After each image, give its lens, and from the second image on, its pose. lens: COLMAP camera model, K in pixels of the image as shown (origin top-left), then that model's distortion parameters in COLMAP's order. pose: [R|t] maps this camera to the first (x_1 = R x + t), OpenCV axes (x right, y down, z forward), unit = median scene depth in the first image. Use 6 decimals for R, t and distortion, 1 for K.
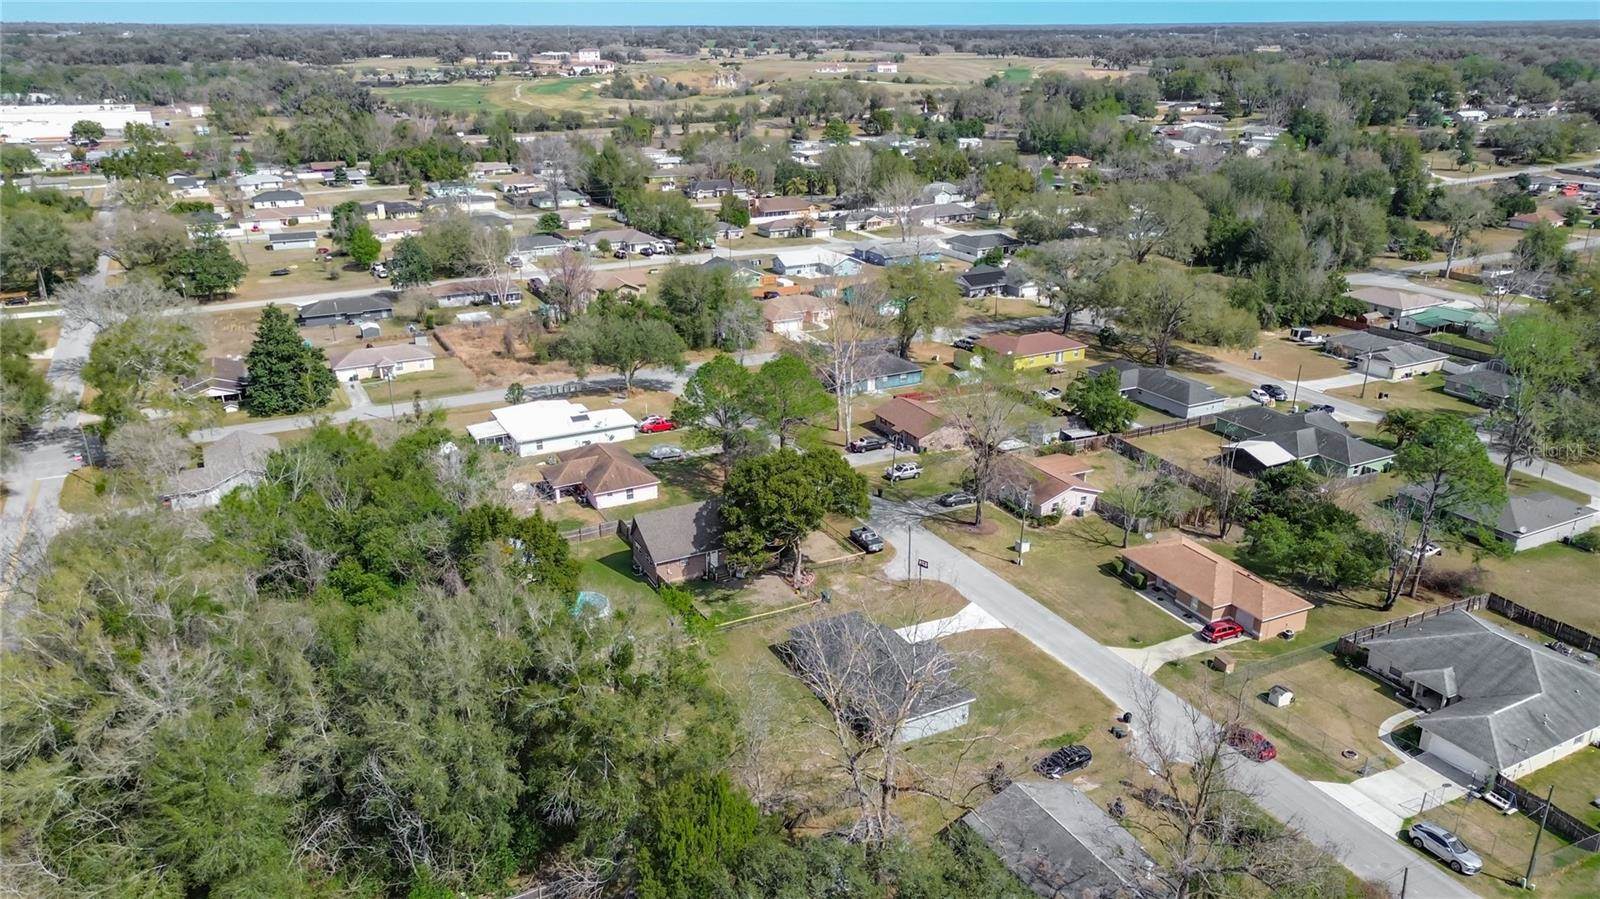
lens RADIAL K [[1108.8, 0, 800.9], [0, 1108.8, 497.6], [0, 0, 1]] dist [0.076871, -0.073743]
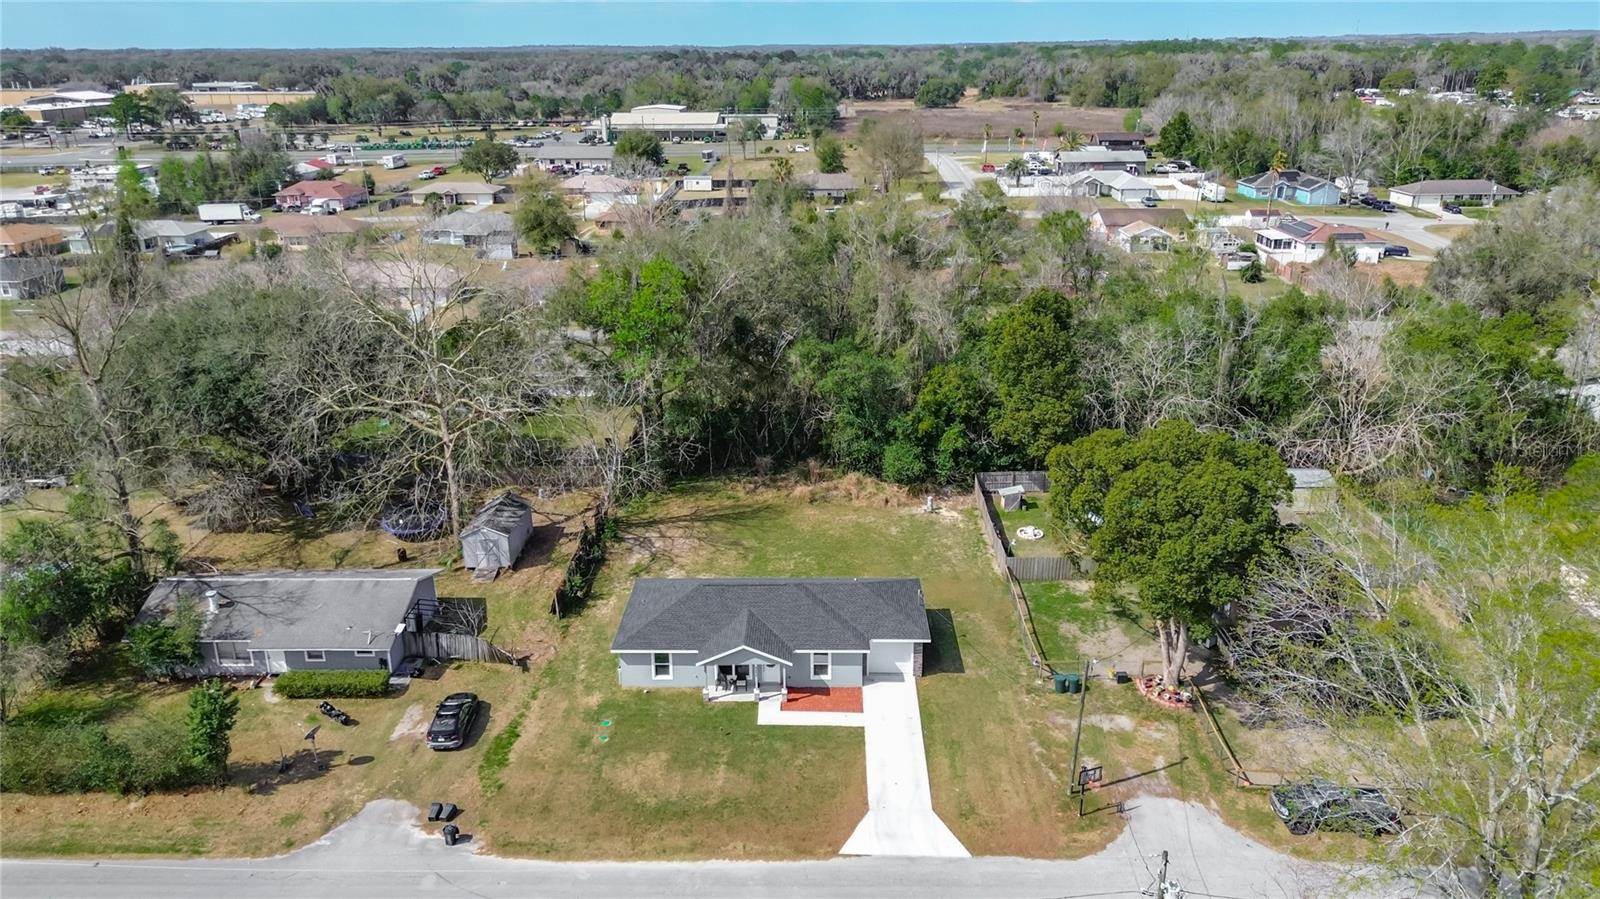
lens RADIAL K [[1137.0, 0, 800.0], [0, 1137.0, 449.5], [0, 0, 1]] dist [0.058063, -0.049405]
pose [[-0.481012, 0.299384, -0.824012, 0.290171], [-0.334009, 0.806426, 0.487970, -0.130402], [0.810595, 0.509947, -0.287904, 0.572098]]
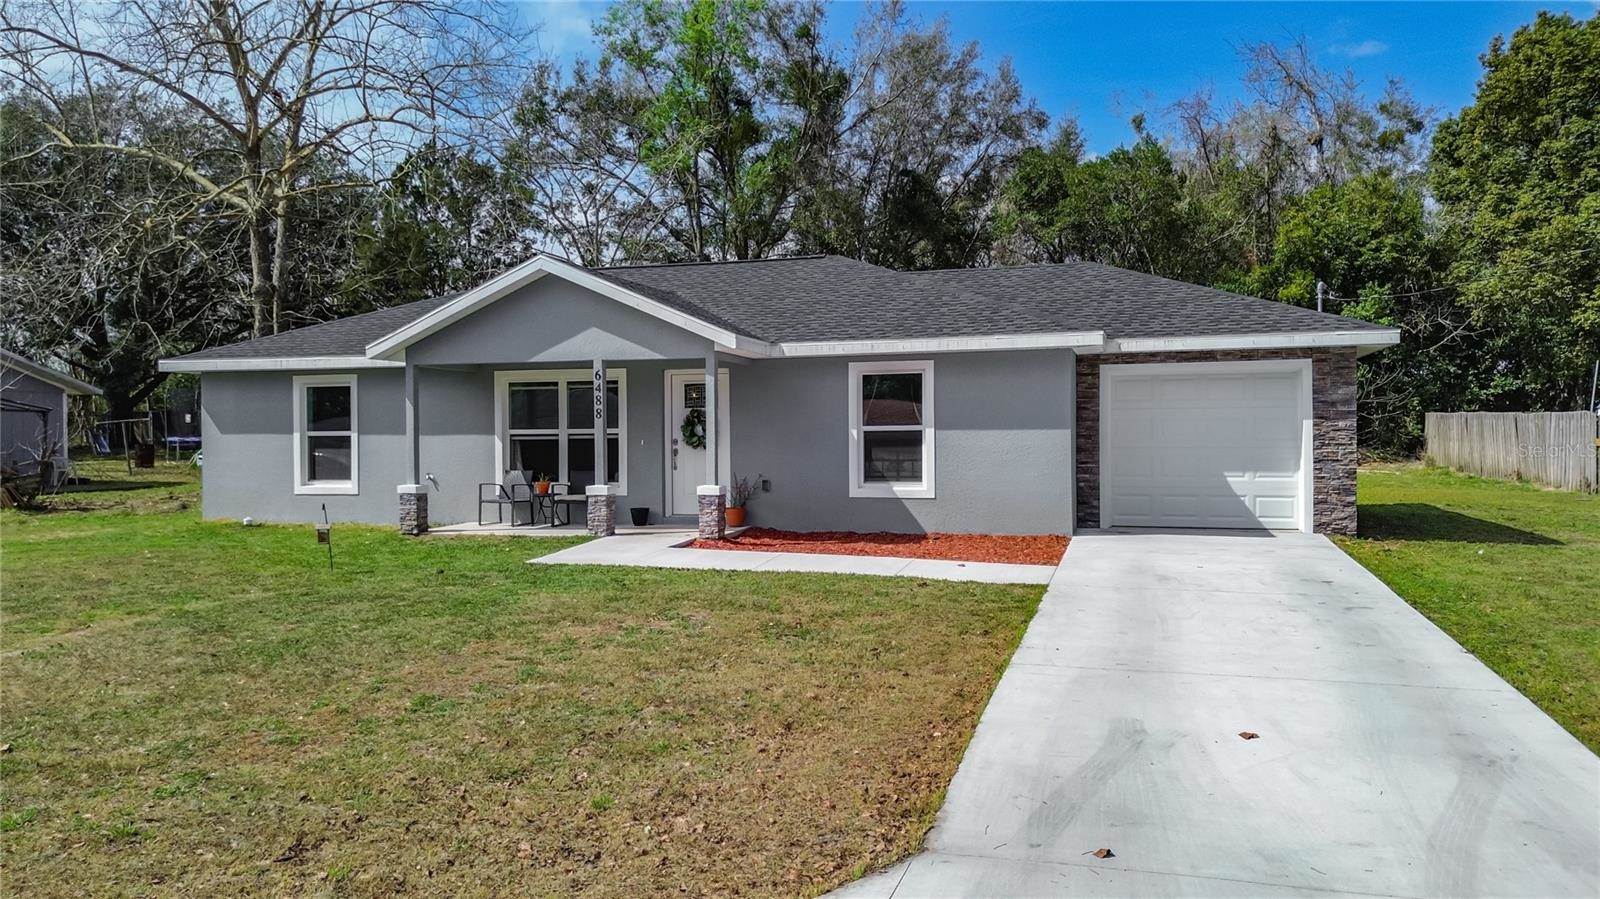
lens RADIAL K [[1137.0, 0, 800.0], [0, 1137.0, 449.5], [0, 0, 1]] dist [0.058063, -0.049405]
pose [[-0.700424, 0.015940, -0.713549, 0.102556], [-0.270388, 0.919305, 0.285951, 0.051624], [0.660527, 0.393222, -0.639594, 0.560818]]
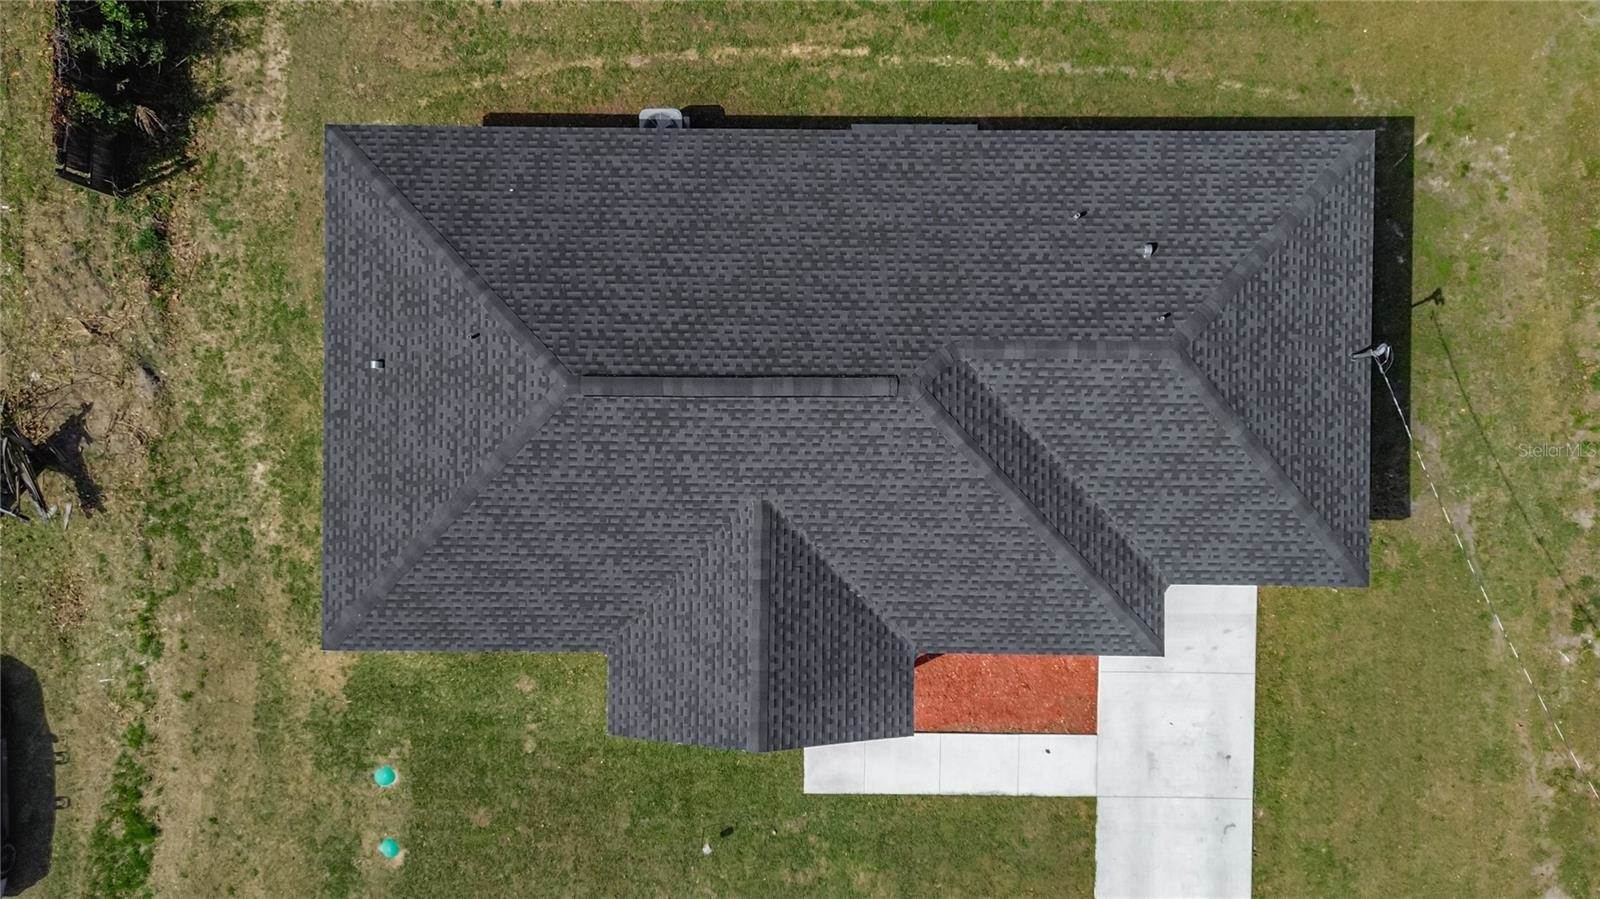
lens RADIAL K [[1132.8, 0, 800.0], [0, 1132.8, 449.5], [0, 0, 1]] dist [0.078163, -0.077709]
pose [[-0.471260, 0.881966, 0.007024, 0.038288], [-0.345595, -0.191977, 0.918536, -0.015142], [0.811467, 0.430442, 0.395274, 0.454741]]
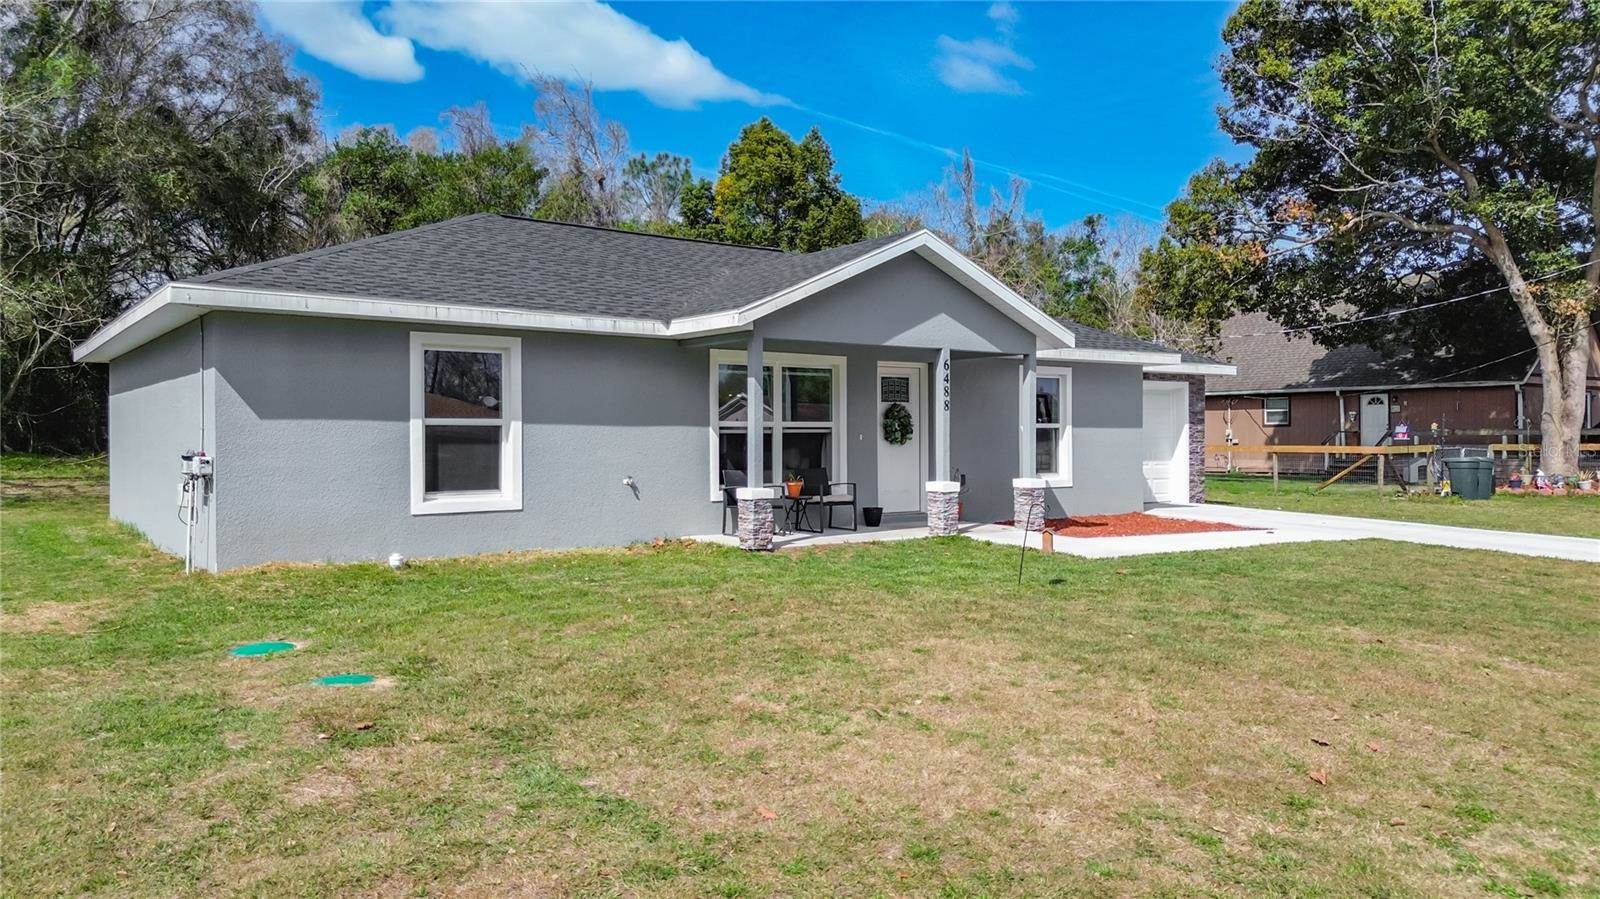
lens RADIAL K [[1098.5, 0, 772.7], [0, 1098.5, 441.7], [0, 0, 1]] dist [0.081118, 0.000457]
pose [[0.128924, 0.010723, -0.991596, 0.123780], [-0.389506, 0.920124, -0.040693, 0.082543], [0.911956, 0.391480, 0.122803, 0.487957]]
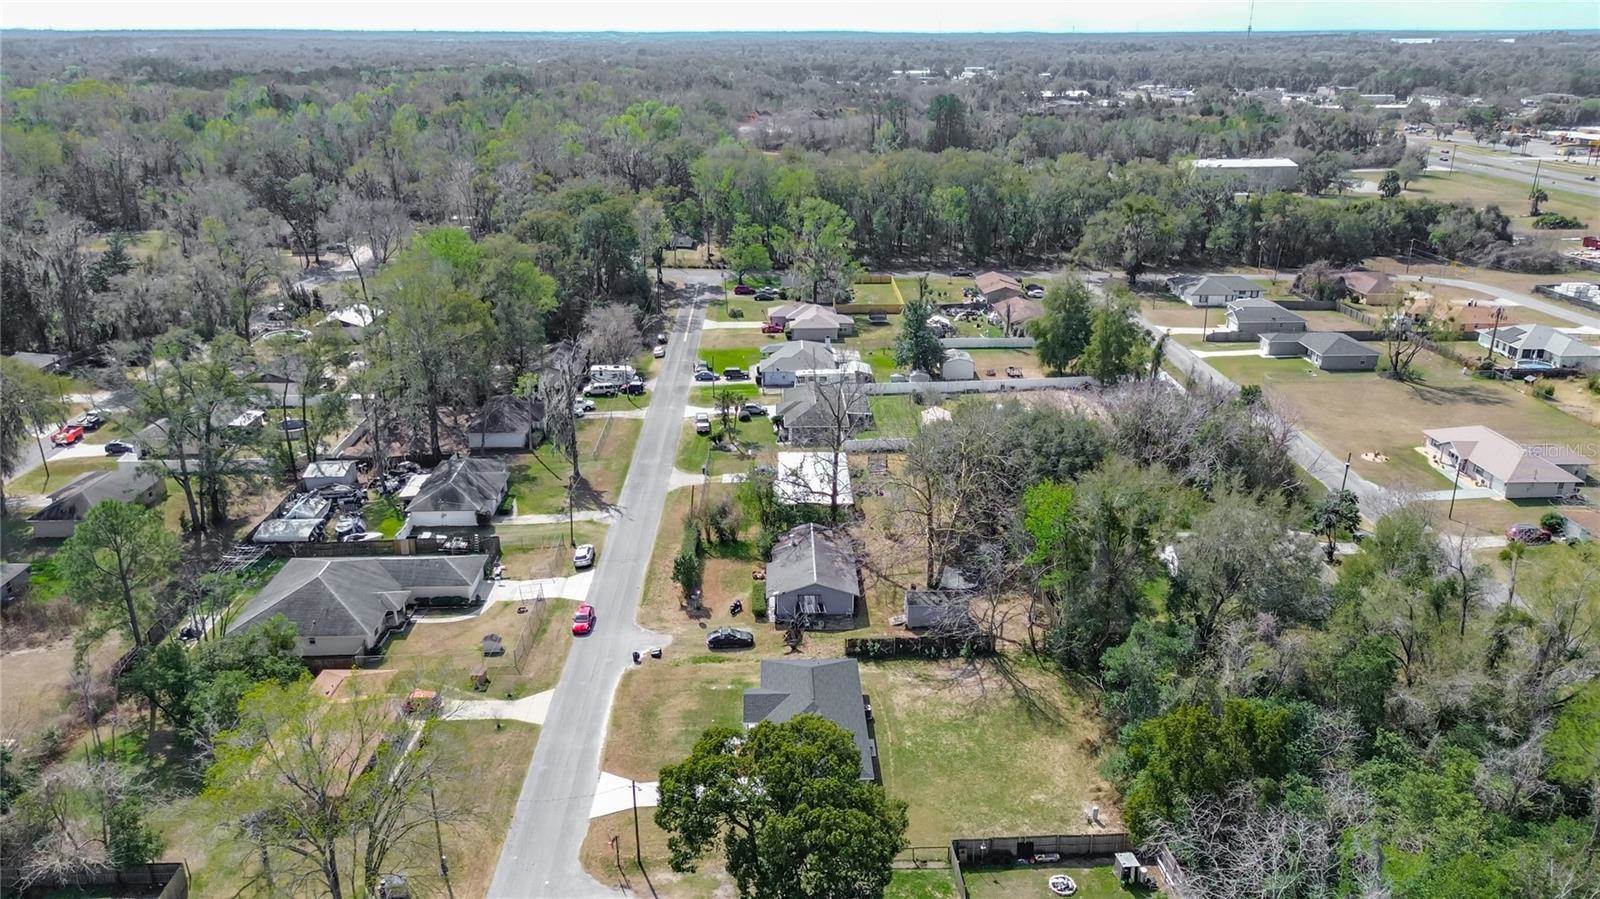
lens RADIAL K [[1132.8, 0, 800.0], [0, 1132.8, 449.5], [0, 0, 1]] dist [0.078163, -0.077709]
pose [[-0.891832, -0.156855, 0.424302, -0.146642], [0.177834, 0.740876, 0.647671, -0.319645], [-0.415946, 0.653069, -0.632843, 0.725819]]
